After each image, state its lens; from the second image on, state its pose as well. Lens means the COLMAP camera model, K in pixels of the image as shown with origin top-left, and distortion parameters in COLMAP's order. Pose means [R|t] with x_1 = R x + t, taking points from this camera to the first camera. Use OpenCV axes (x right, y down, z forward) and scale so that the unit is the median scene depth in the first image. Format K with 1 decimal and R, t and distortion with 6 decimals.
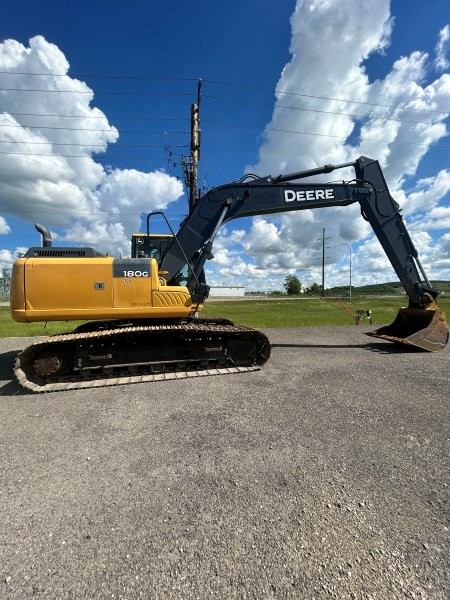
lens RADIAL K [[244.2, 0, 223.4], [0, 244.2, 300.9], [0, 0, 1]] dist [-0.001134, 0.000033]
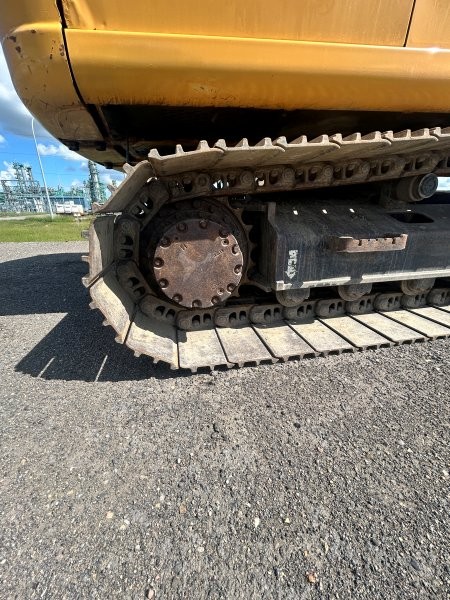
lens RADIAL K [[244.2, 0, 226.8], [0, 244.2, 299.5], [0, 0, 1]] dist [-0.001134, 0.000033]
pose [[0.998849, 0.030407, -0.037109, -0.654310], [-0.015781, 0.938692, 0.344395, 0.197402], [0.045306, -0.343413, 0.938091, 0.723022]]
